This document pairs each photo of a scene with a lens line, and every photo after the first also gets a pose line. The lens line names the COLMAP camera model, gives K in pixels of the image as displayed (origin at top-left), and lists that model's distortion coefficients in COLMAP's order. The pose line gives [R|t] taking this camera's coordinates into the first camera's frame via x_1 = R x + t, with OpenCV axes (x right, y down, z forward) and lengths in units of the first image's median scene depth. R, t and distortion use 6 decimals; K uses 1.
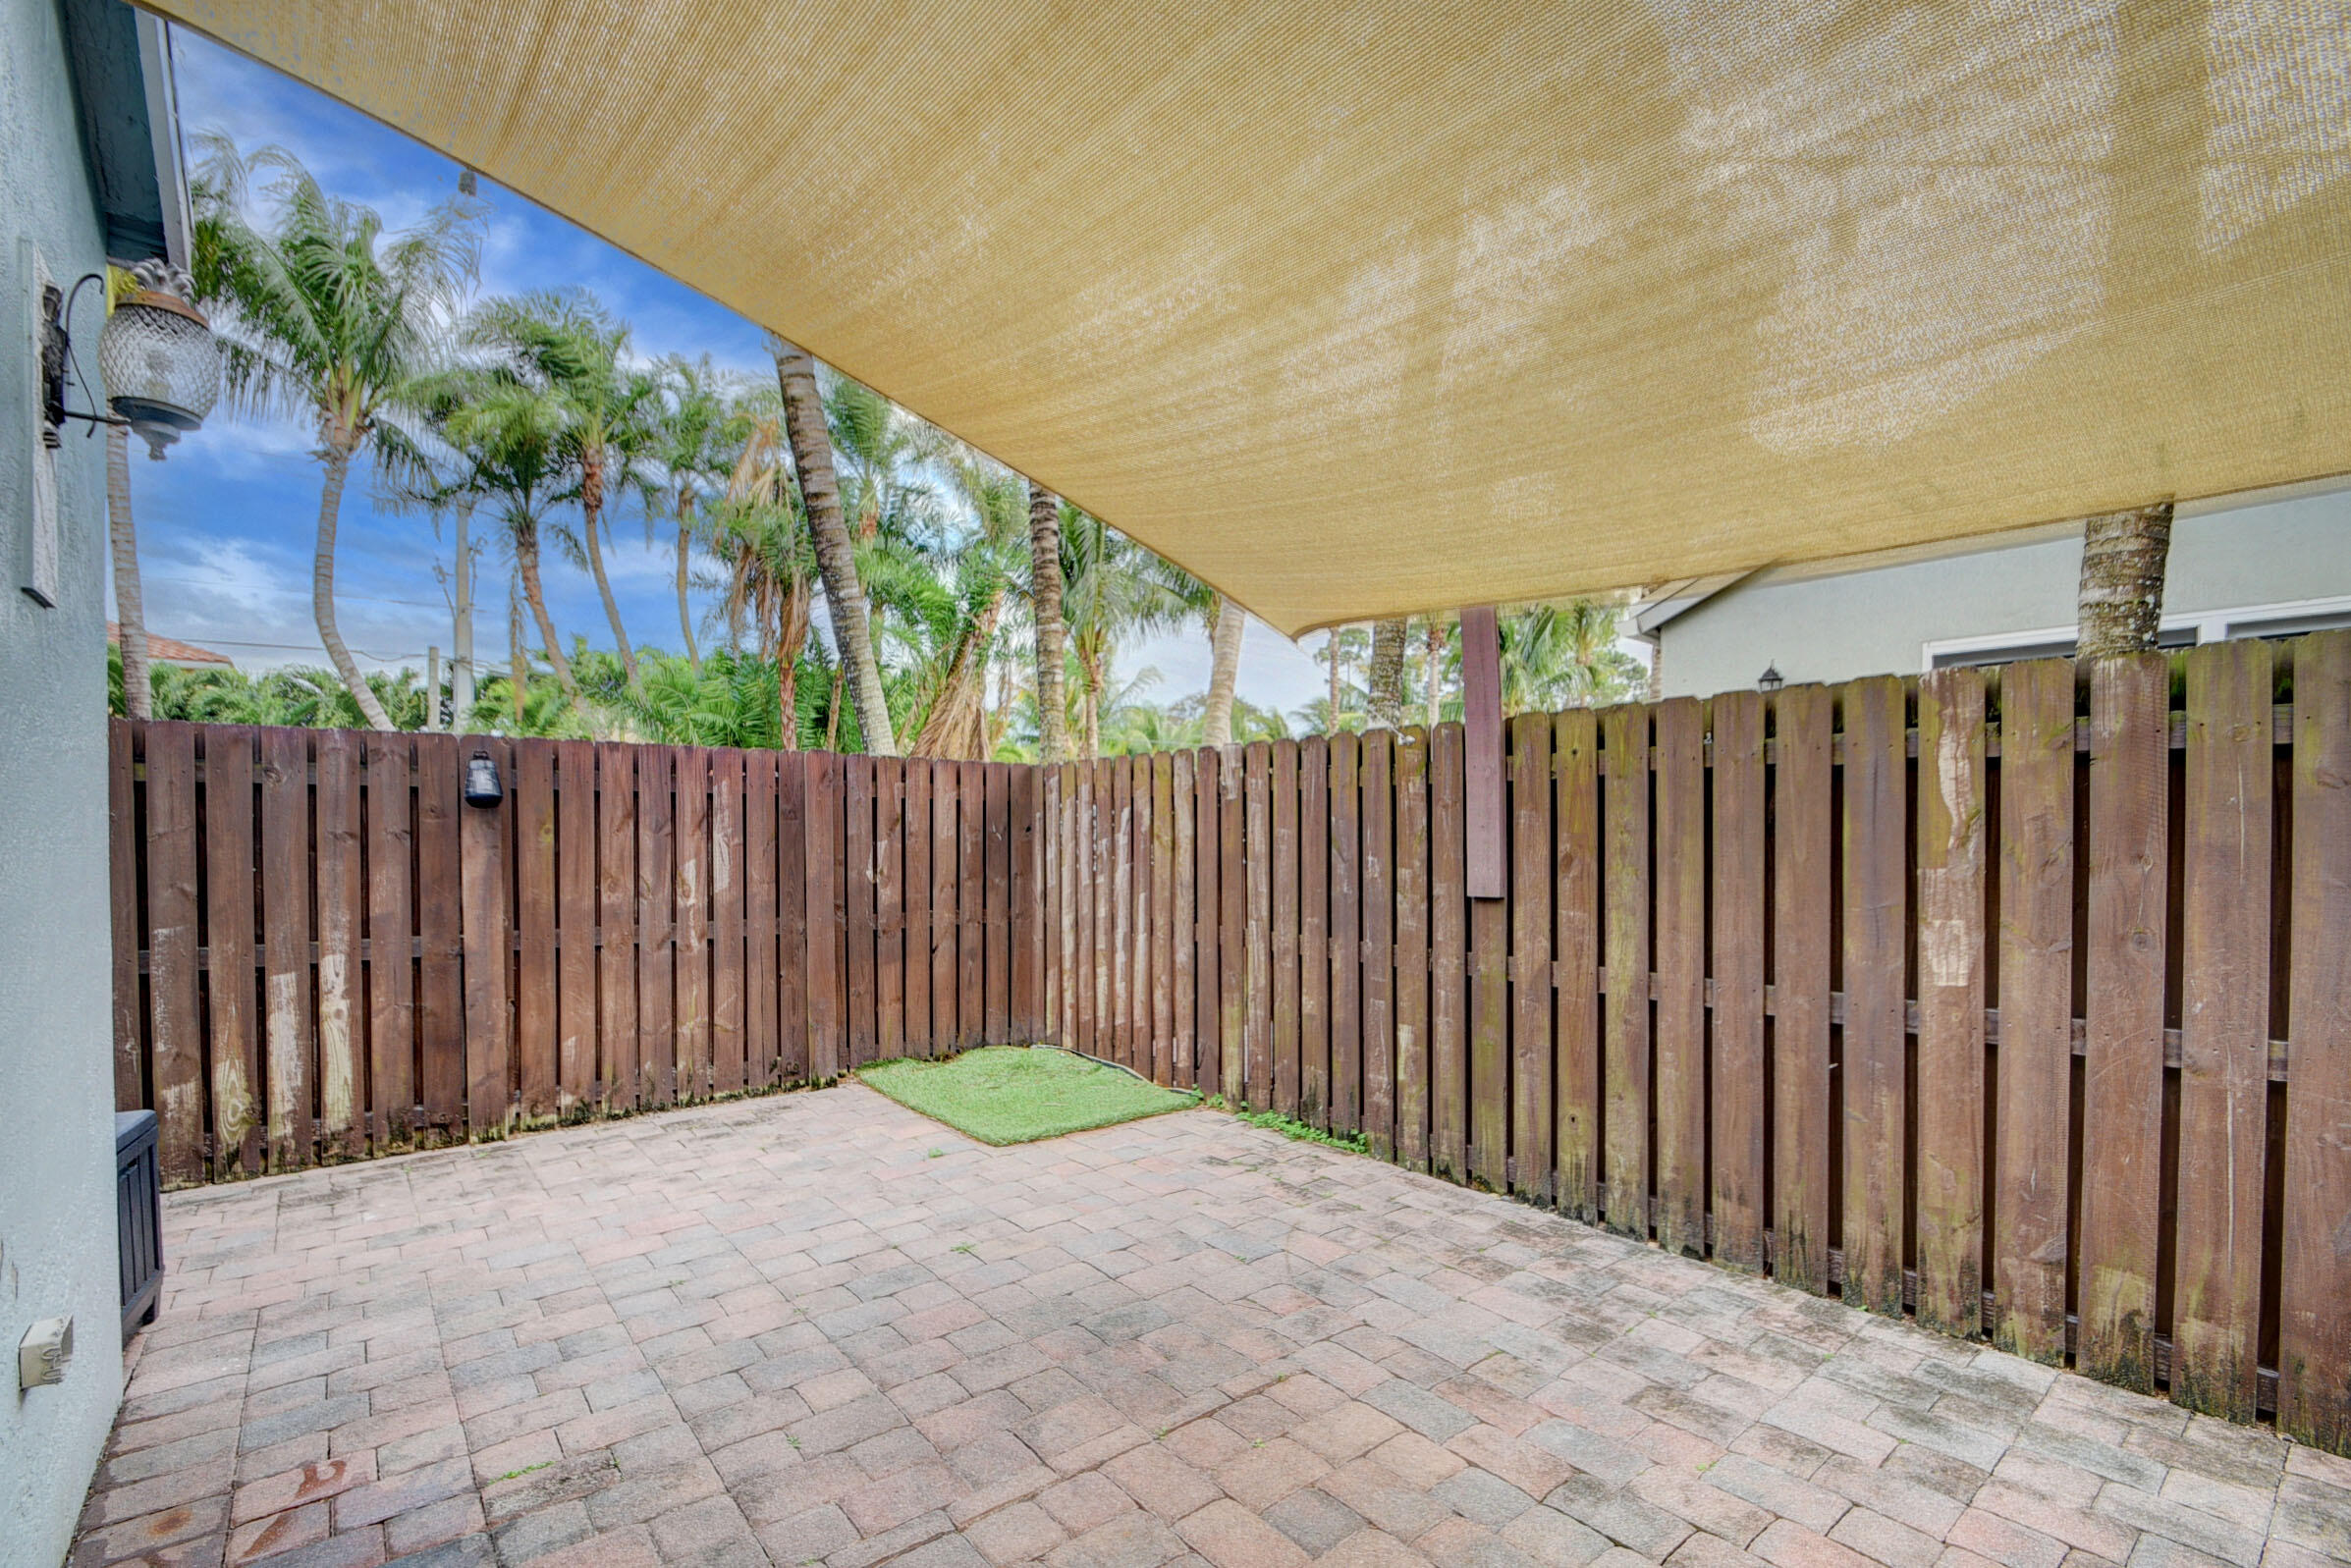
lens RADIAL K [[1036.5, 0, 1159.8], [0, 1036.5, 851.0], [0, 0, 1]] dist [0.014616, -0.016726]
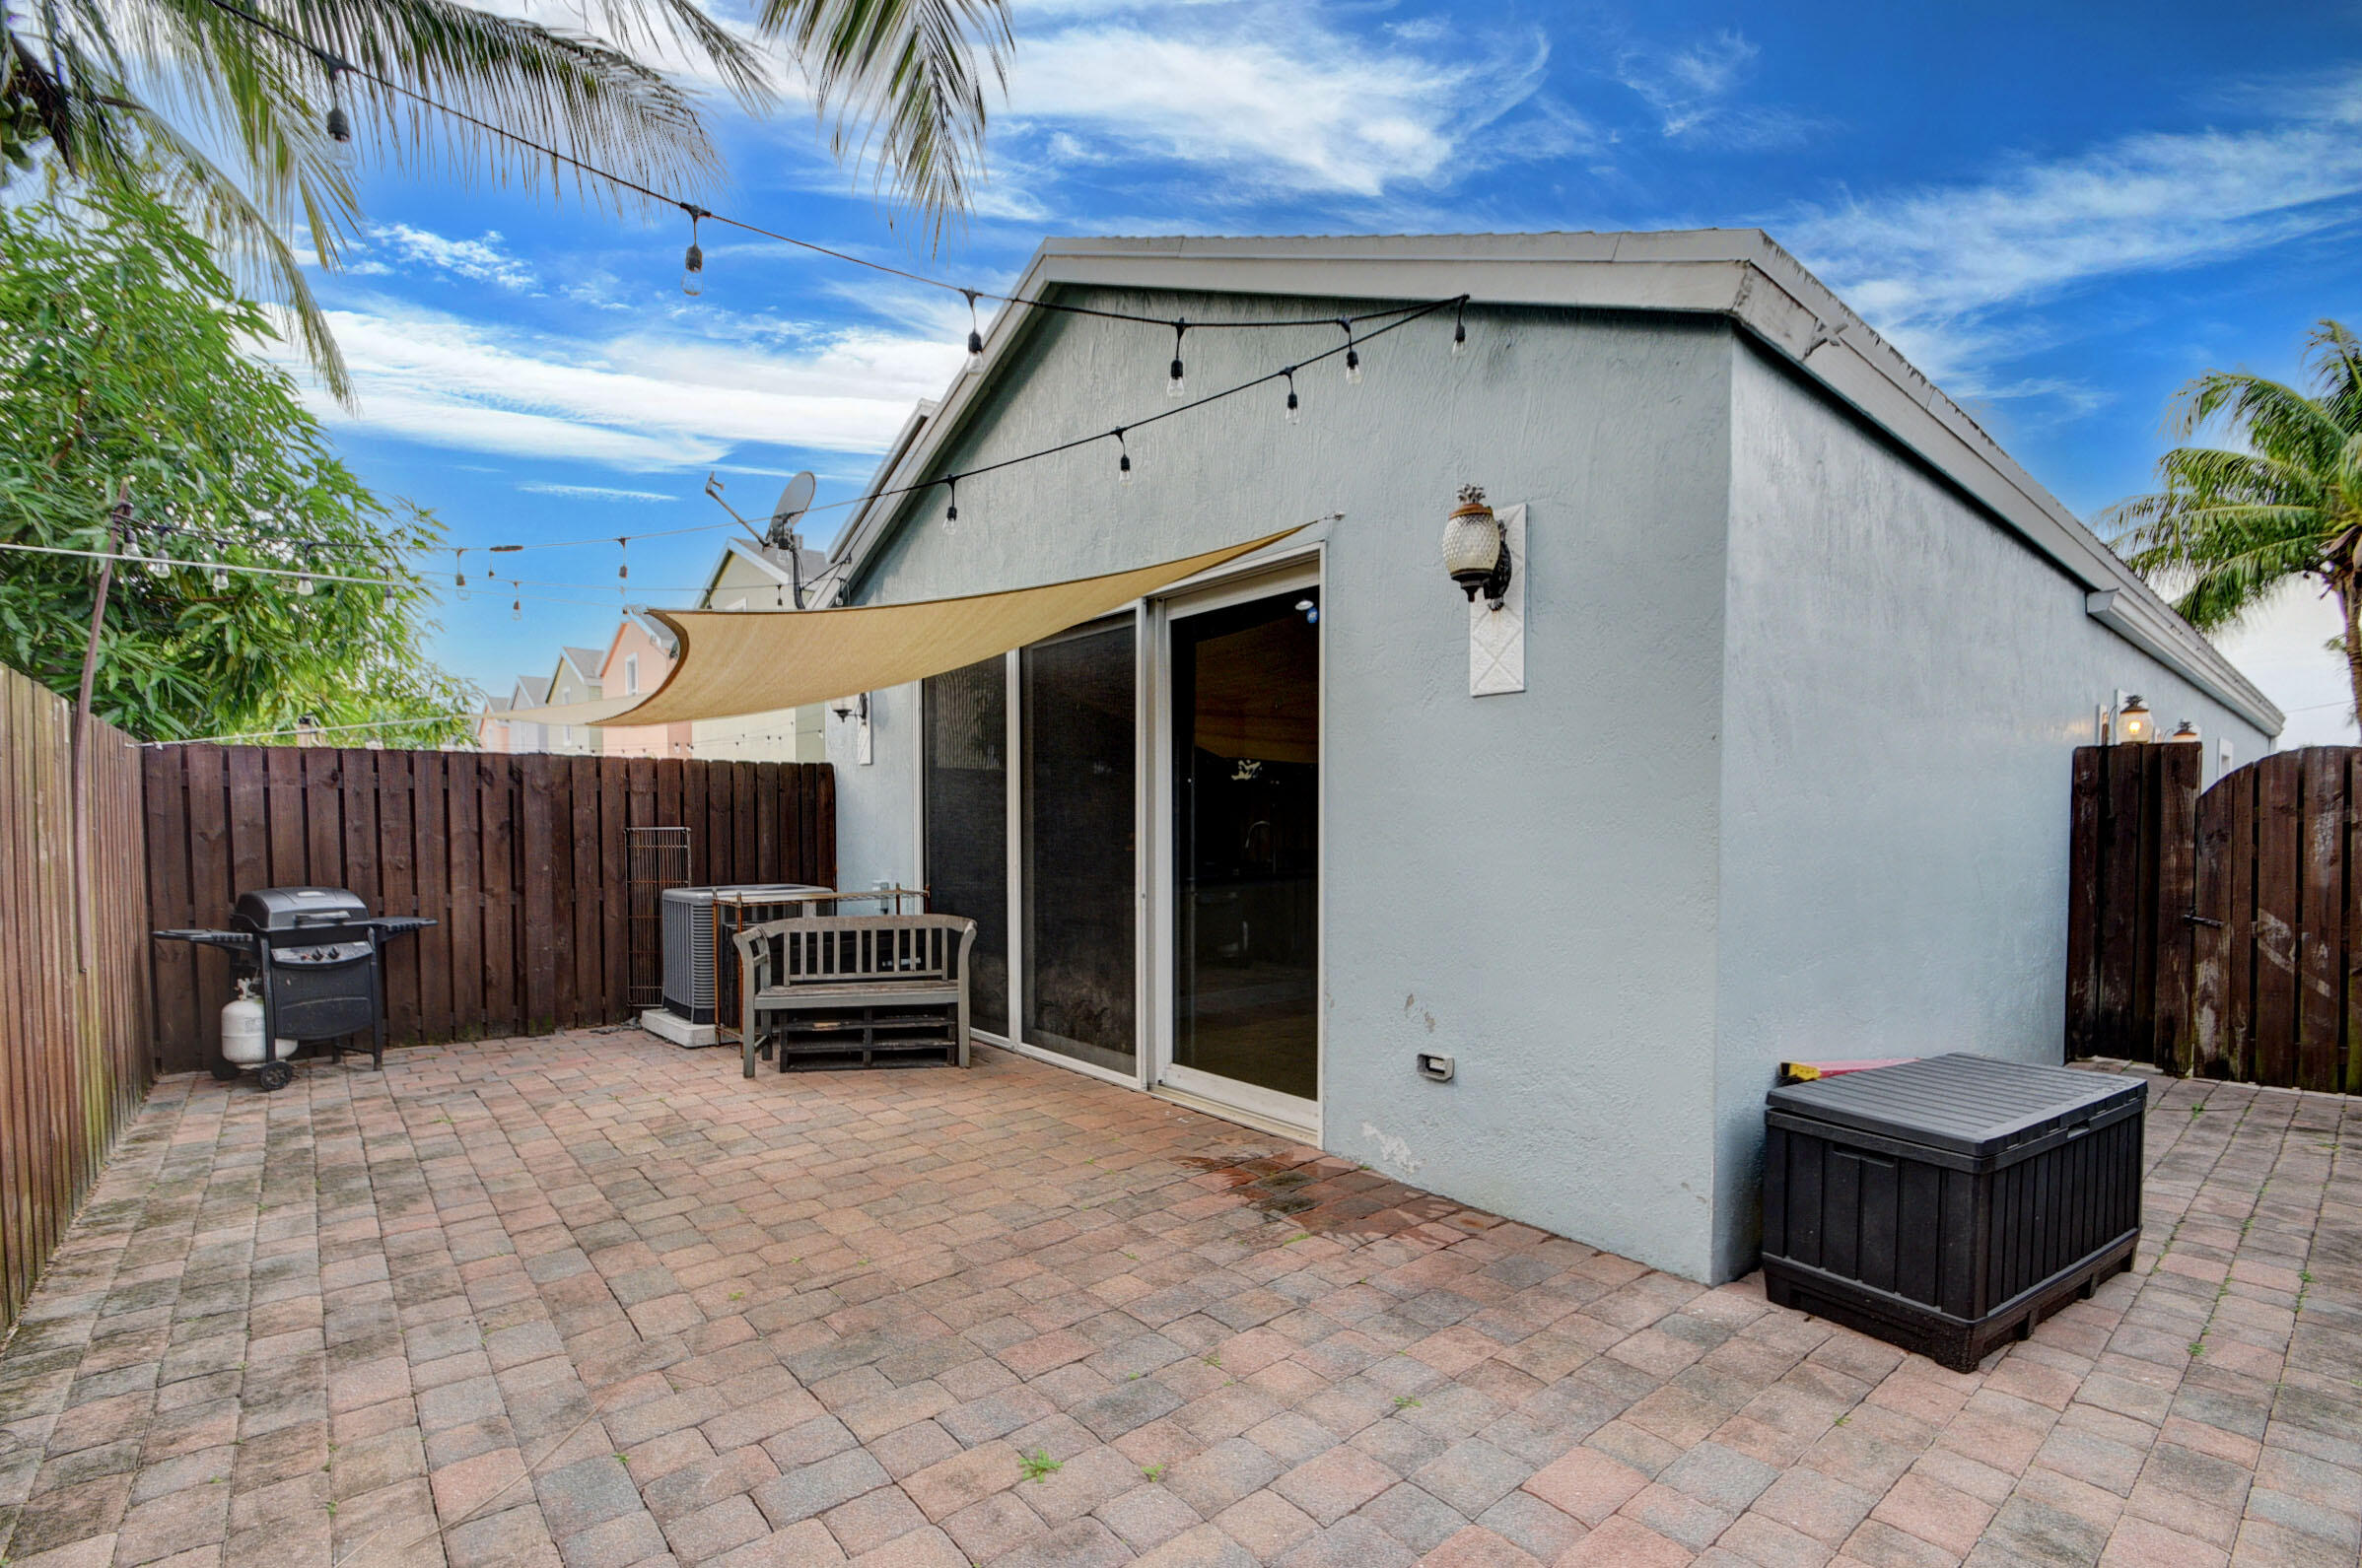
lens RADIAL K [[1041.3, 0, 1165.2], [0, 1041.3, 851.3], [0, 0, 1]] dist [0.014616, -0.016726]
pose [[-0.999678, 0.002301, -0.025252, -0.190397], [0.001255, 0.999143, 0.041366, -0.016666], [0.025326, 0.041321, -0.998825, 1.243399]]
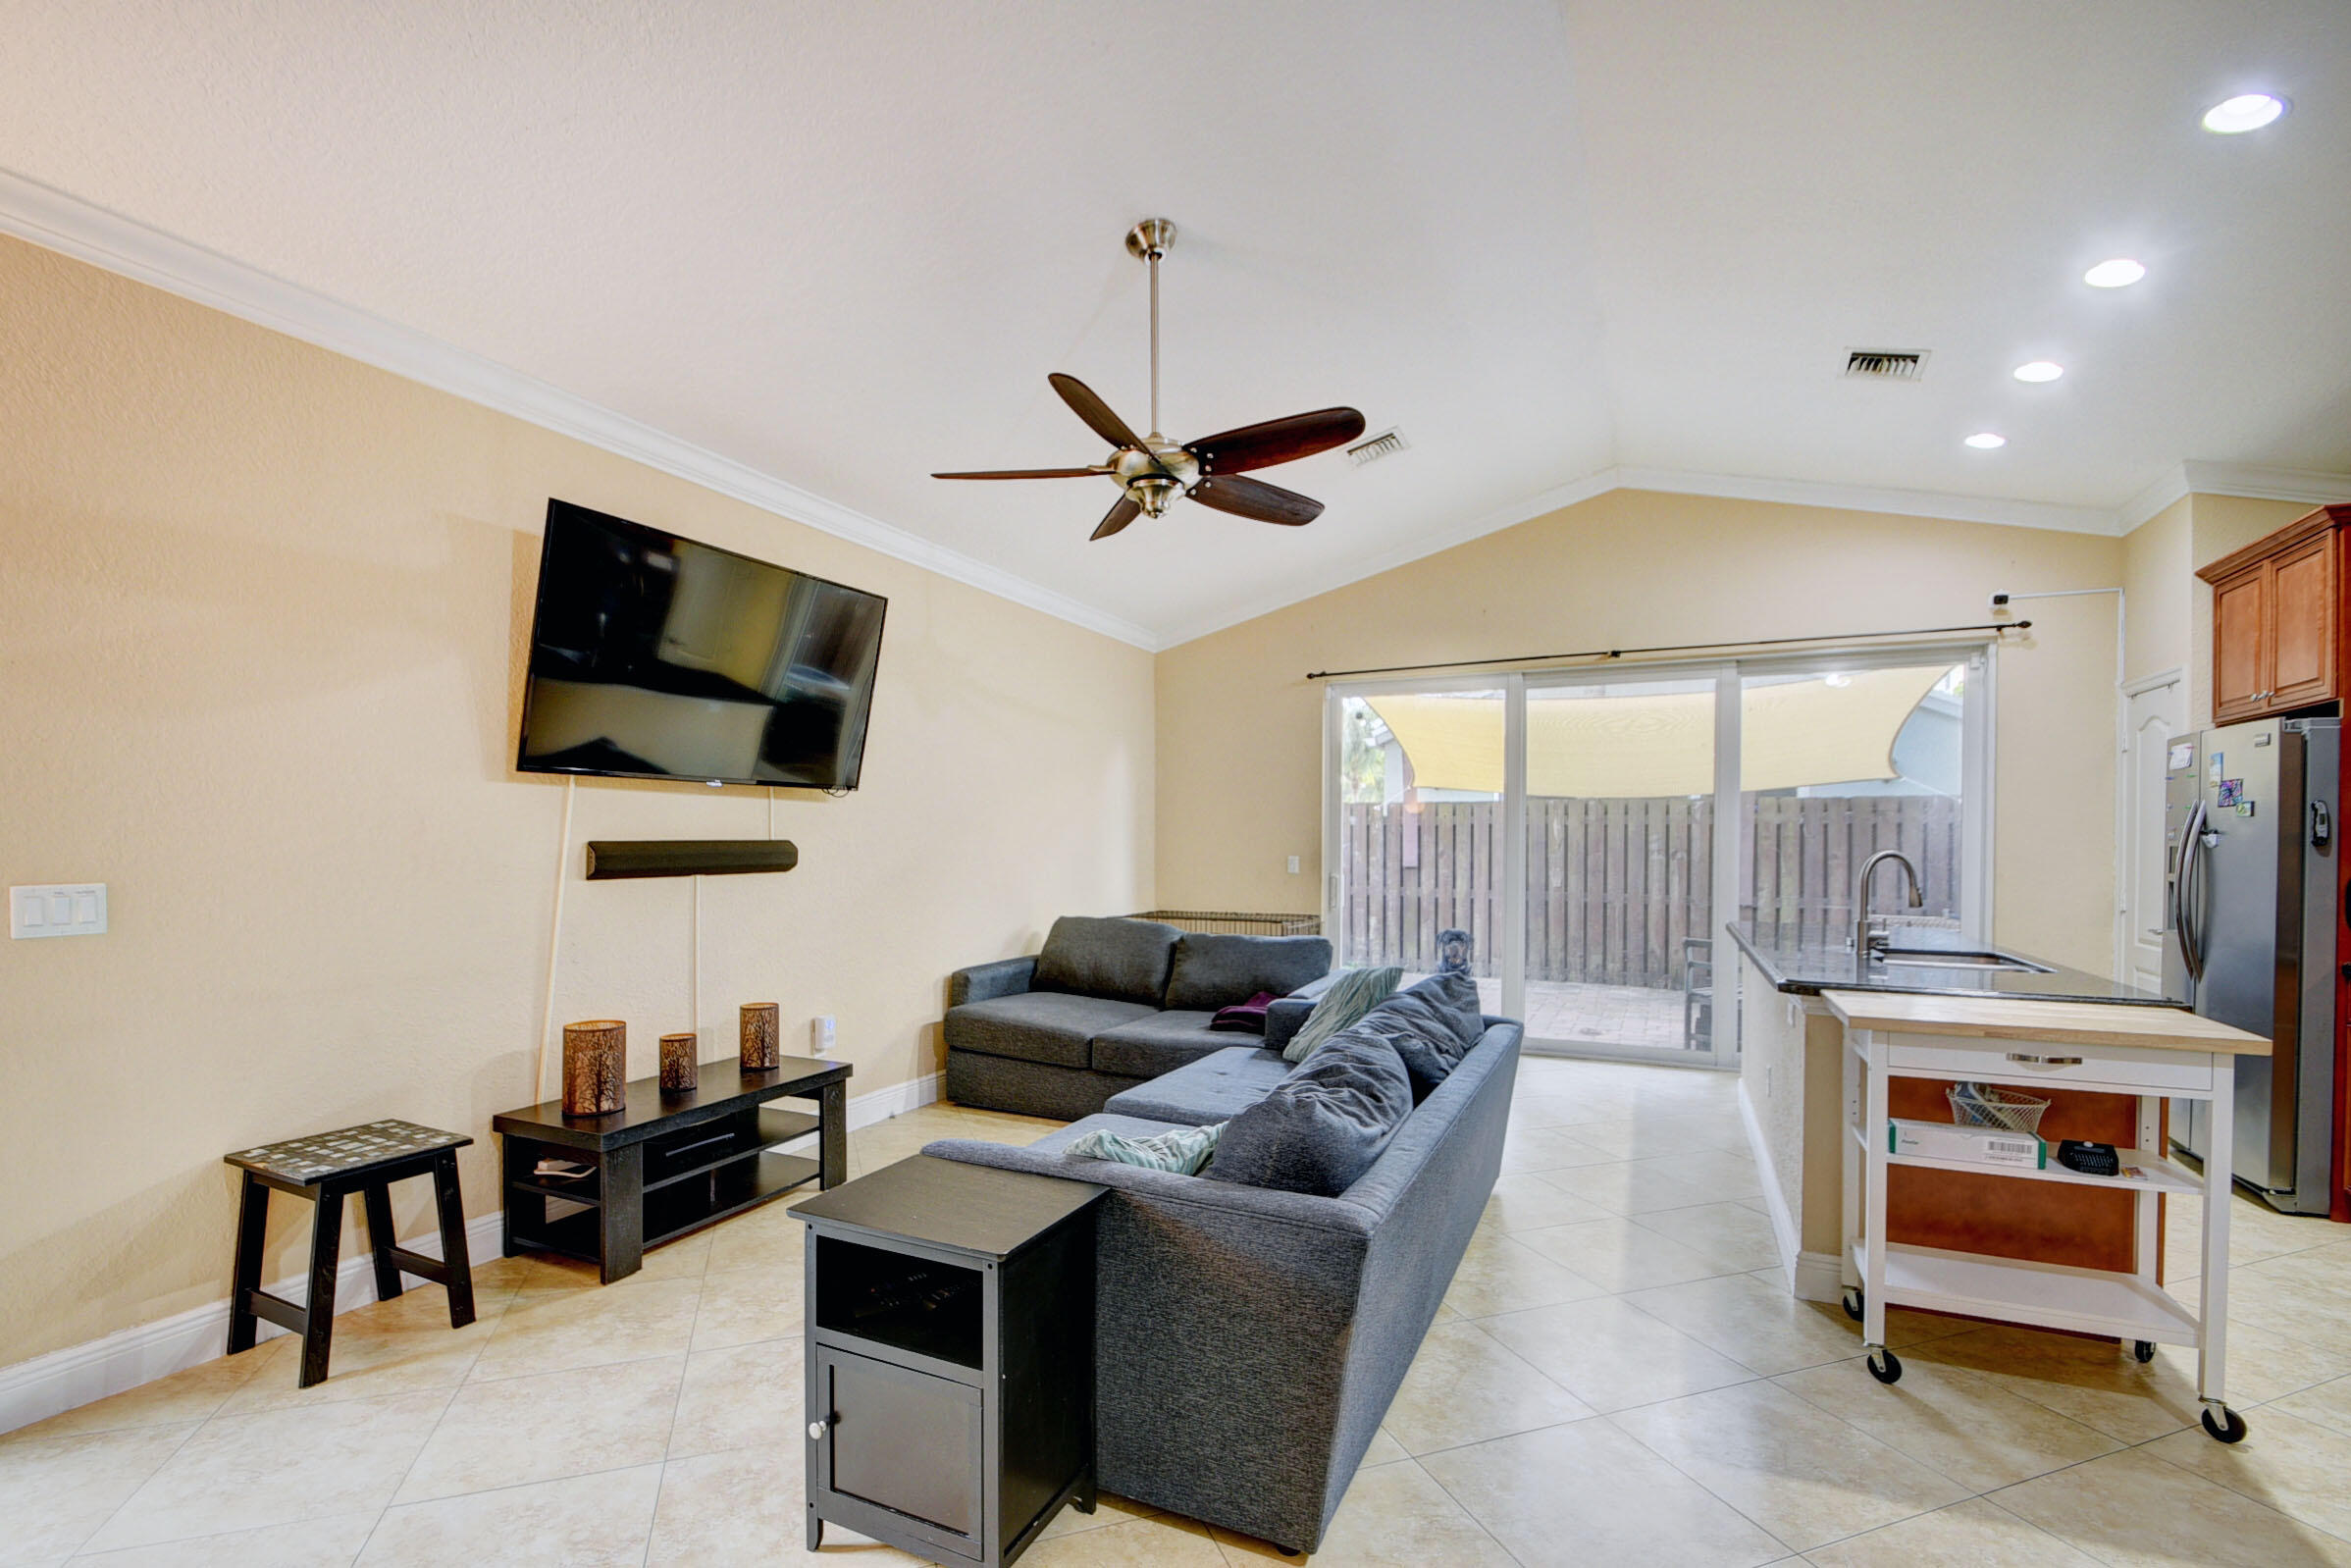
lens RADIAL K [[1036.6, 0, 1159.8], [0, 1036.6, 851.0], [0, 0, 1]] dist [0.014616, -0.016726]
pose [[0.898689, -0.001426, 0.438584, -1.347258], [0.002107, 0.999997, -0.001066, 0.003735], [-0.438581, 0.001882, 0.898690, -1.075289]]
